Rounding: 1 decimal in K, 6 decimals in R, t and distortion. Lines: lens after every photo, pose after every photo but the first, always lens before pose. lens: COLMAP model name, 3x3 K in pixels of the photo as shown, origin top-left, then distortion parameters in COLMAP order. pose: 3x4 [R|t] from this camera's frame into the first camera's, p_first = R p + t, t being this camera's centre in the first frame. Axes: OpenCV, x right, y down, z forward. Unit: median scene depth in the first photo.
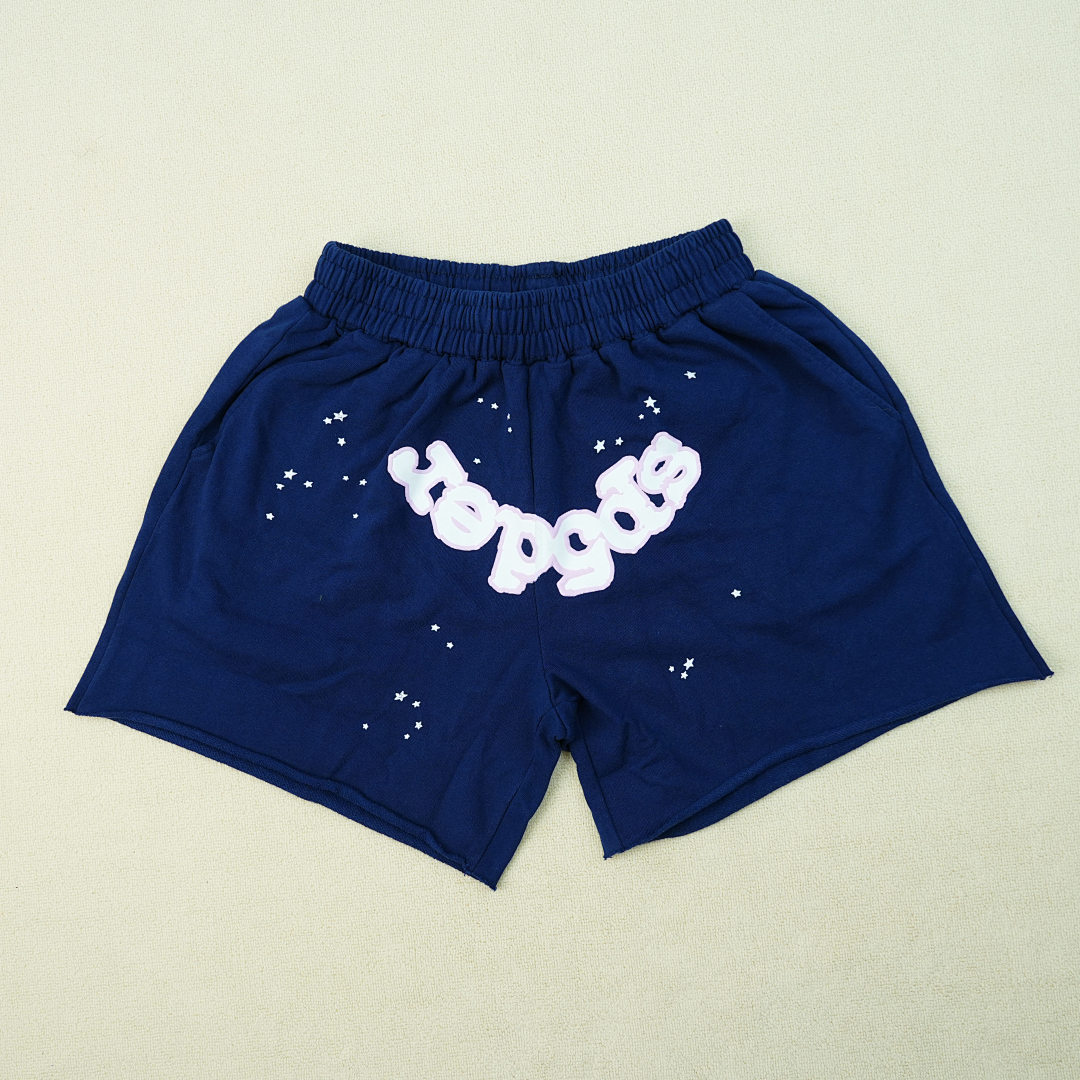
lens RADIAL K [[1126.2, 0, 540.0], [0, 1126.2, 540.0], [0, 0, 1]] dist [-0.010028, 0.000901]
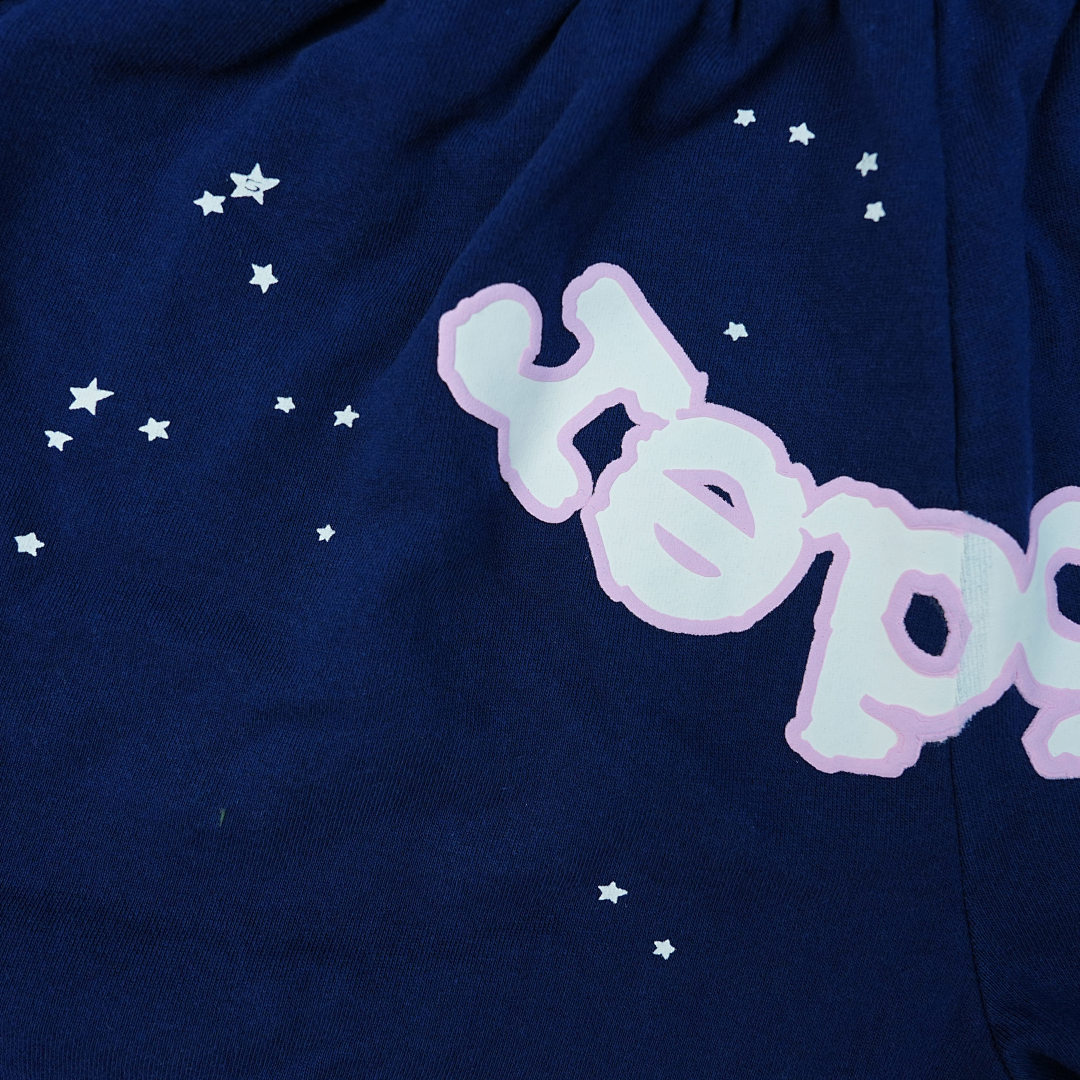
lens RADIAL K [[1126.2, 0, 540.0], [0, 1126.2, 540.0], [0, 0, 1]] dist [-0.010028, 0.000901]
pose [[0.997198, -0.039901, 0.063273, -0.129077], [0.034431, 0.995760, 0.085306, -0.043313], [-0.066409, -0.082888, 0.994344, 0.717235]]
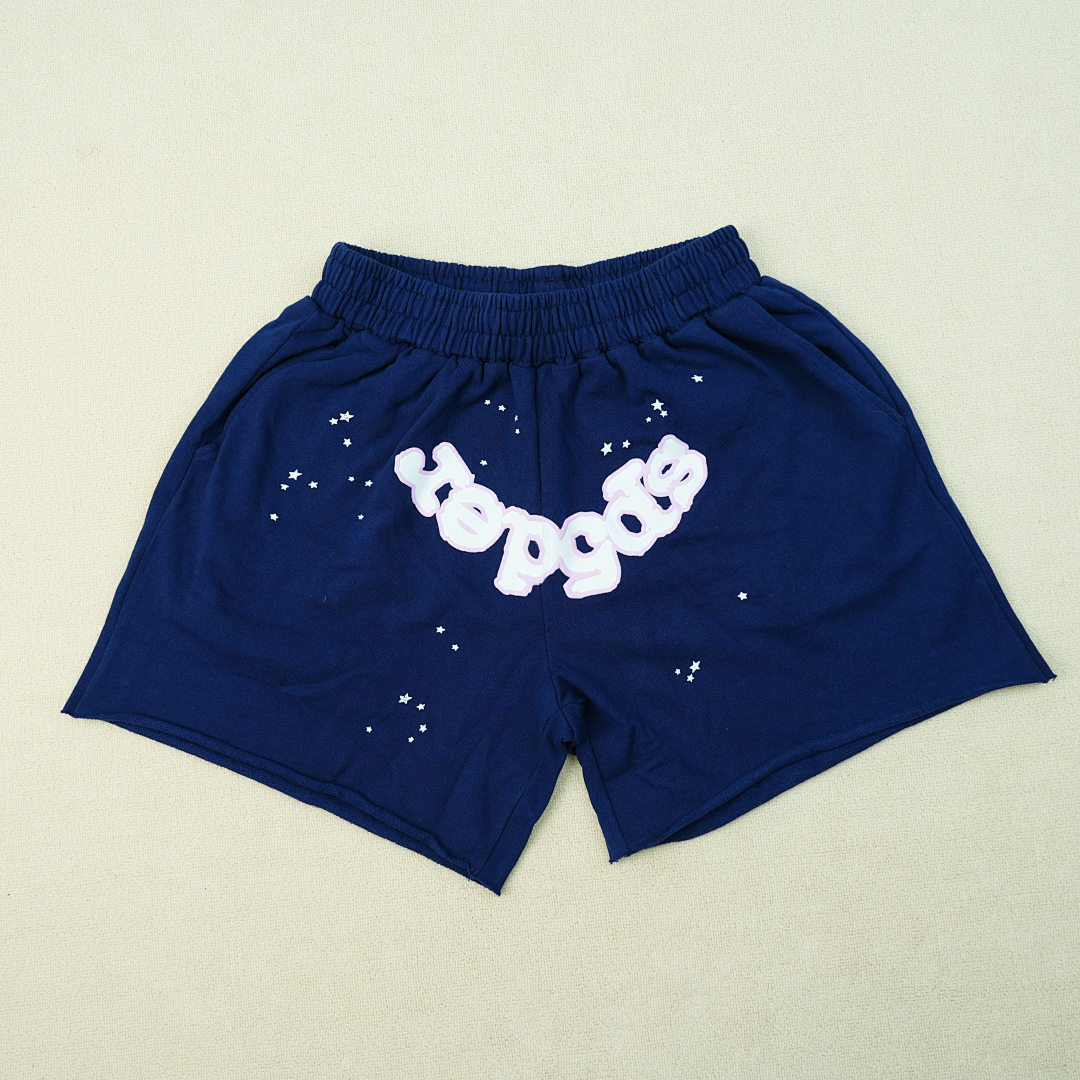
lens RADIAL K [[1126.2, 0, 540.0], [0, 1126.2, 540.0], [0, 0, 1]] dist [-0.010028, 0.000901]
pose [[0.999586, 0.006191, 0.028103, -0.034052], [-0.005475, 0.999660, -0.025488, 0.023823], [-0.028251, 0.025324, 0.999280, 0.002278]]
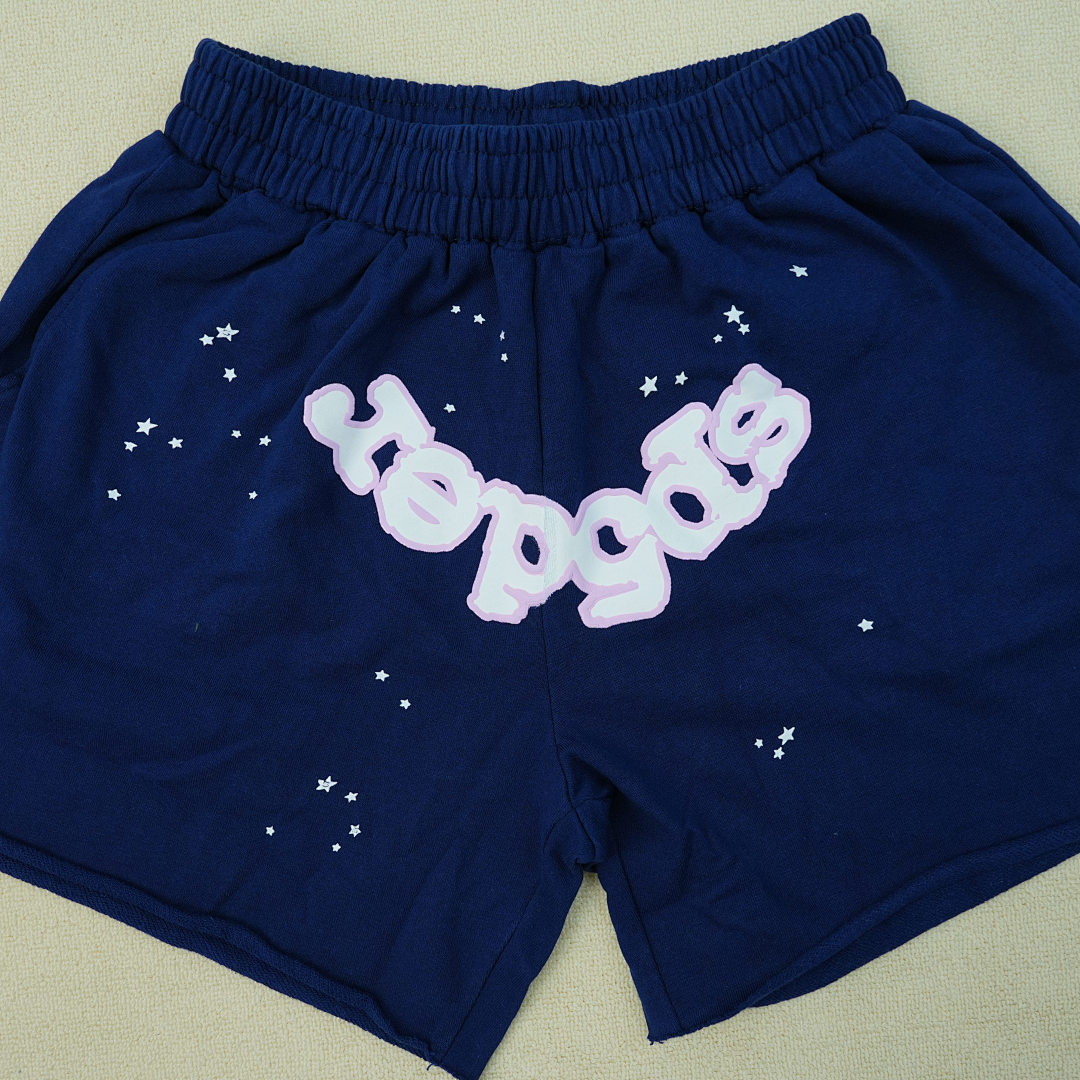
lens RADIAL K [[1126.2, 0, 540.0], [0, 1126.2, 540.0], [0, 0, 1]] dist [-0.010028, 0.000901]
pose [[0.999339, 0.006029, 0.035863, -0.028545], [-0.007653, 0.998944, 0.045299, -0.026432], [-0.035552, -0.045543, 0.998330, 0.381654]]
